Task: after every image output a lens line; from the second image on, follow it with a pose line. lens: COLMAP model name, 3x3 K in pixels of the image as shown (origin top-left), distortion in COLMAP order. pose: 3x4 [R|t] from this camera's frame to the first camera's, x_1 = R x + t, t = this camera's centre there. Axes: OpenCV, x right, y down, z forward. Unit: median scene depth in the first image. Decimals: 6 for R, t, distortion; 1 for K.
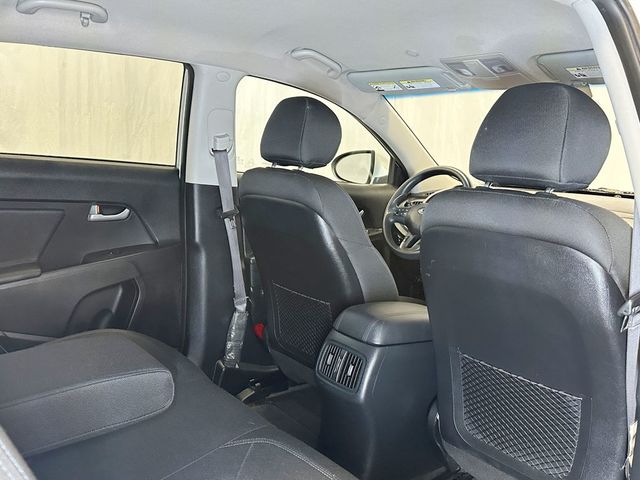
lens RADIAL K [[586.7, 0, 323.4], [0, 586.7, 239.5], [0, 0, 1]] dist [0.176397, -0.312742]
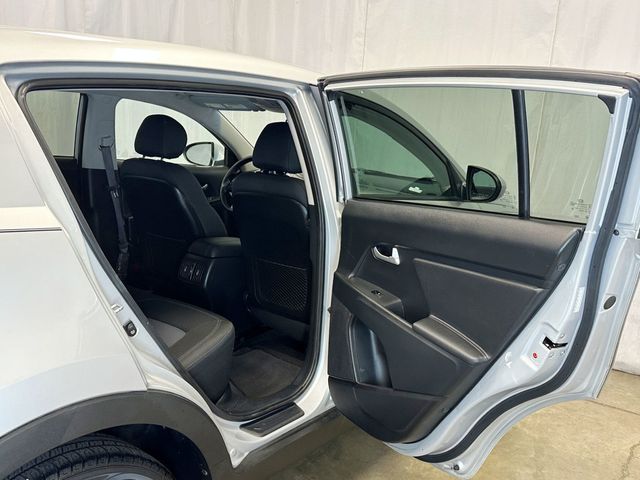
lens RADIAL K [[586.7, 0, 323.4], [0, 586.7, 239.5], [0, 0, 1]] dist [0.176397, -0.312742]
pose [[0.970814, -0.044424, 0.235683, -0.003329], [0.034482, 0.998340, 0.046141, 0.037143], [-0.237341, -0.036668, 0.970734, -0.637431]]
